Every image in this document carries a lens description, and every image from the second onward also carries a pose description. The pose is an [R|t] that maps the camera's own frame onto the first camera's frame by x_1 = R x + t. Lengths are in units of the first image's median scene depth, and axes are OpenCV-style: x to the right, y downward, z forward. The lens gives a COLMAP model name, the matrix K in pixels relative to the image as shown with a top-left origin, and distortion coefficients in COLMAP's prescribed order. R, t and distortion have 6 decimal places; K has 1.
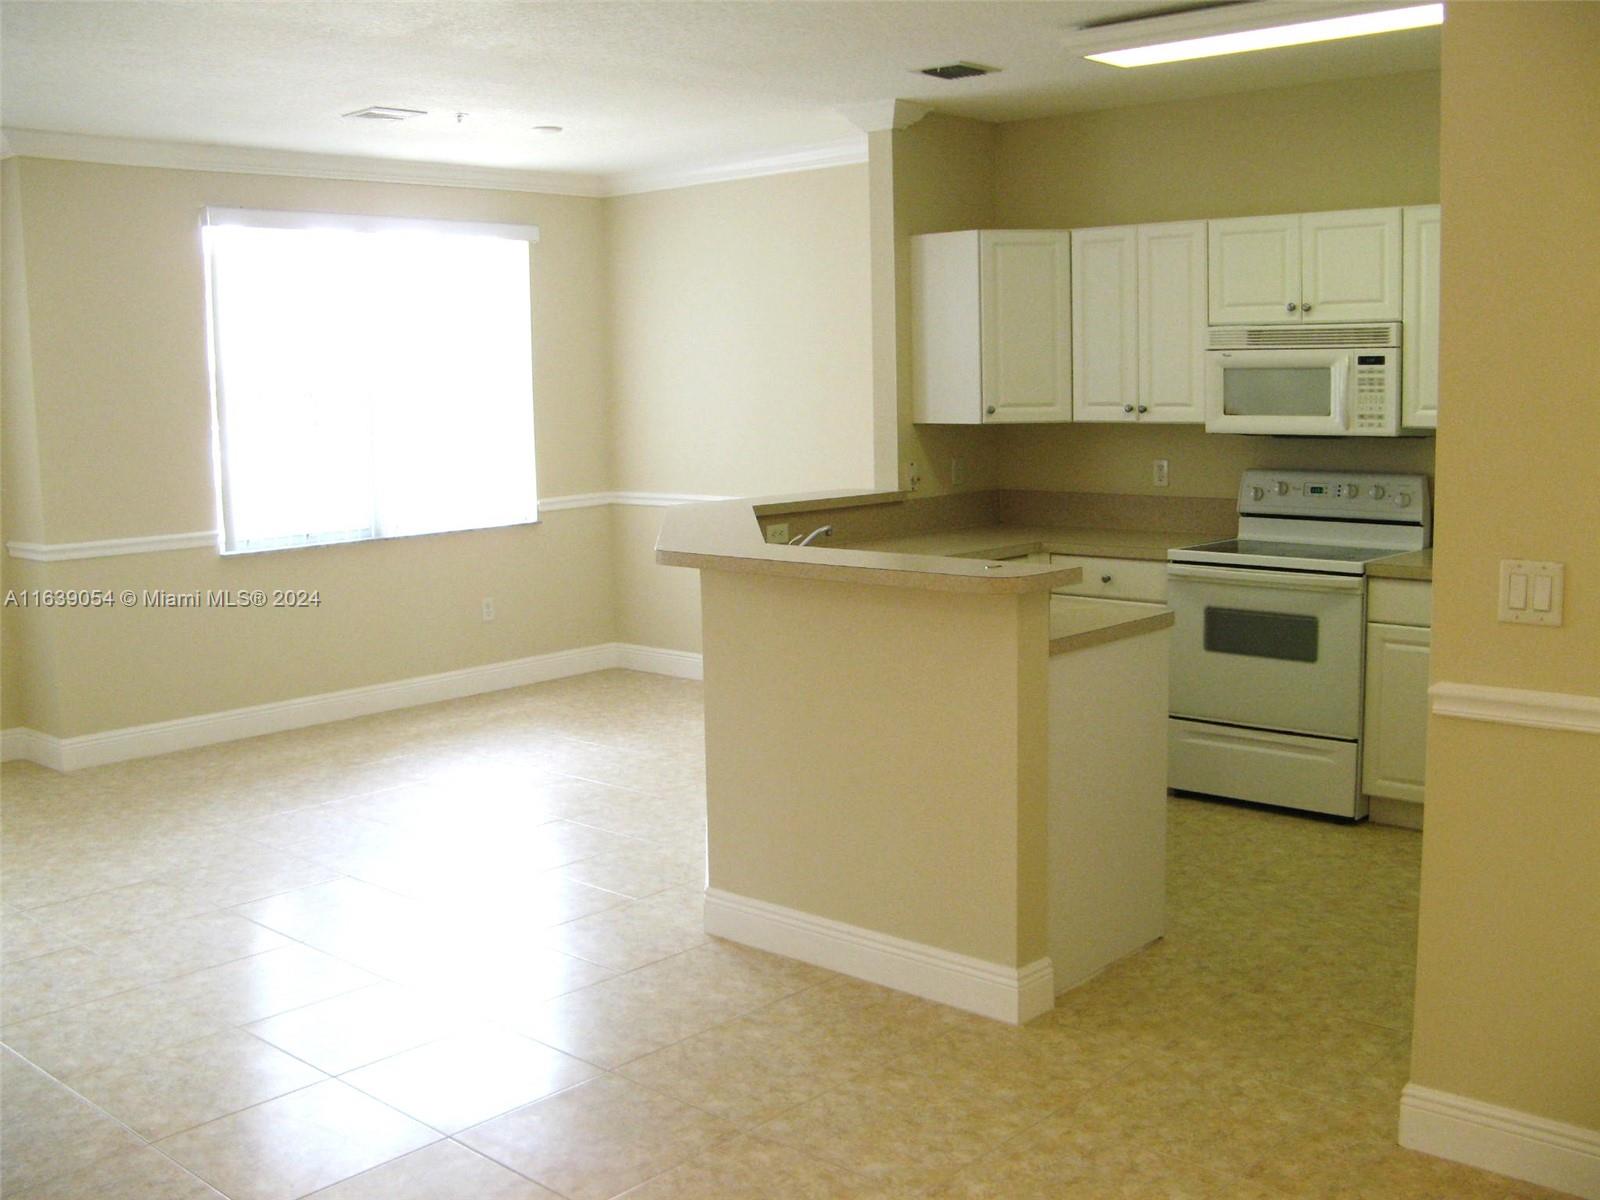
lens RADIAL K [[1616.9, 0, 800.0], [0, 1616.9, 600.0], [0, 0, 1]] dist [-0.225302, 0.249456]
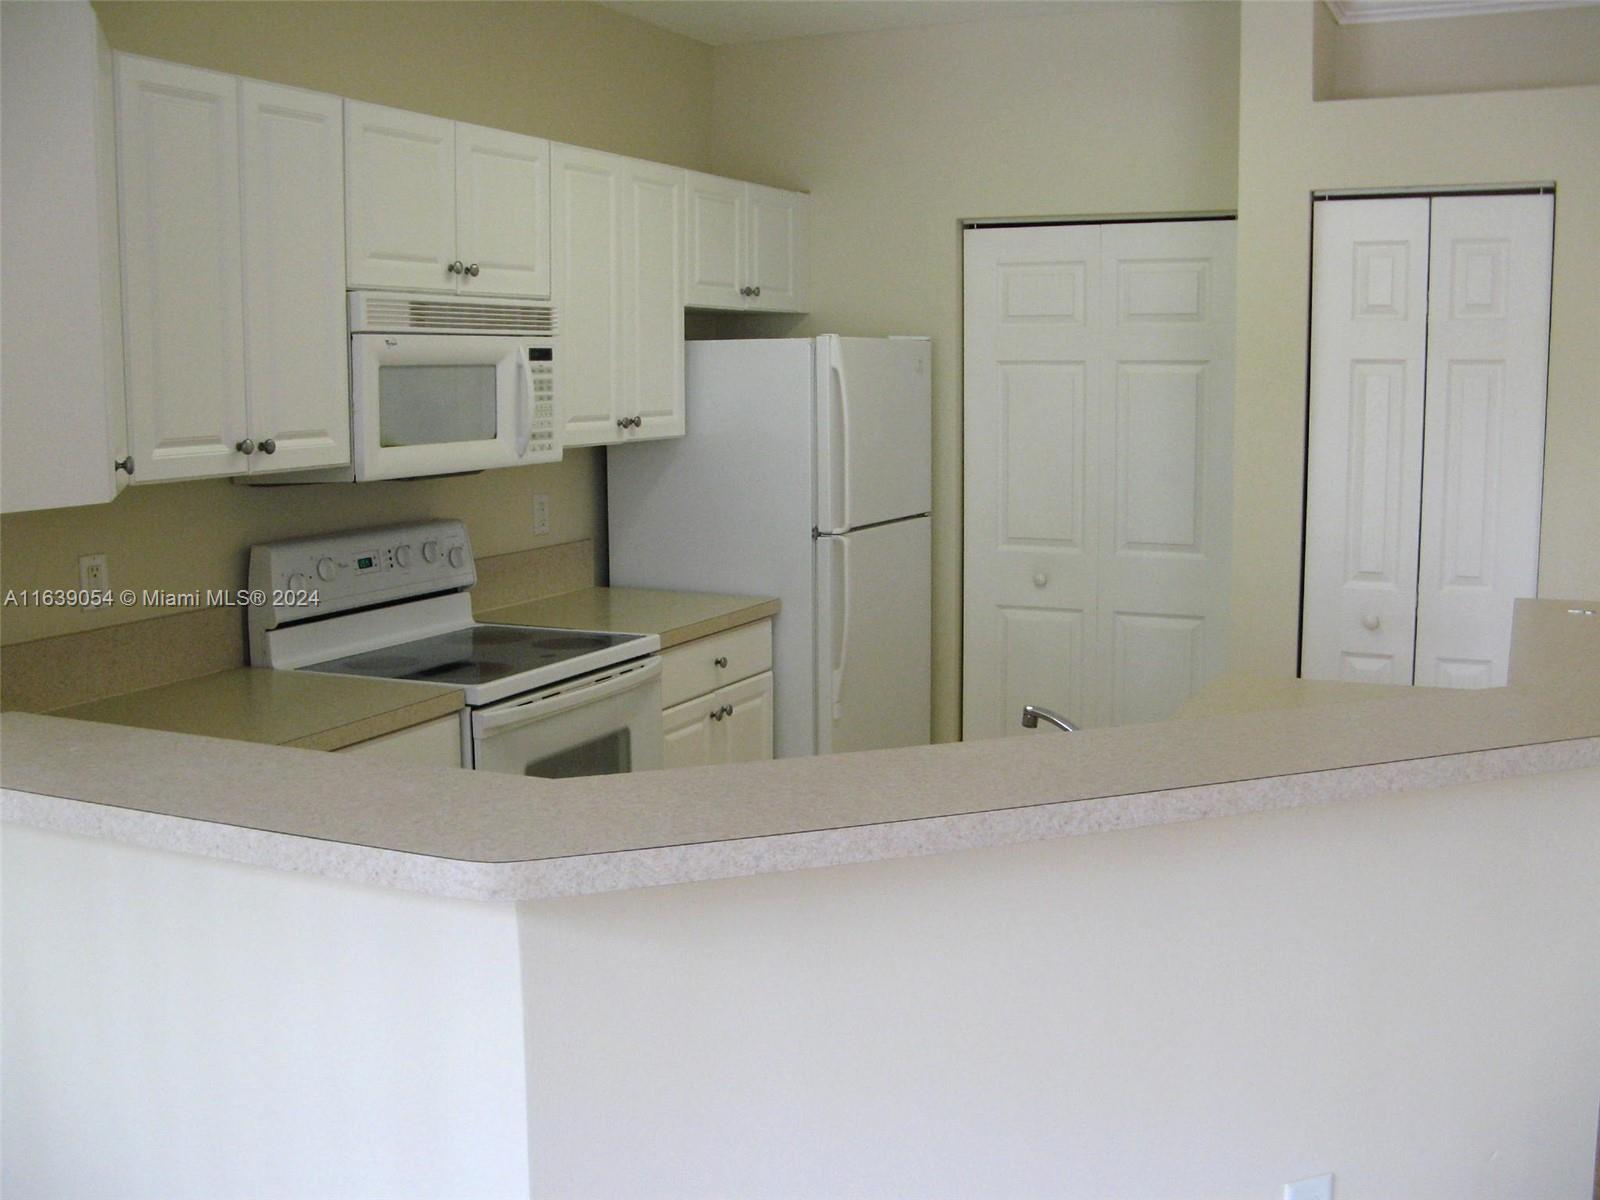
lens RADIAL K [[1616.9, 0, 800.0], [0, 1616.9, 600.0], [0, 0, 1]] dist [-0.225302, 0.249456]
pose [[-0.280568, -0.112024, 0.953275, -0.336622], [0.142336, 0.977329, 0.156743, -0.135106], [-0.949222, 0.179662, -0.258262, 1.046589]]
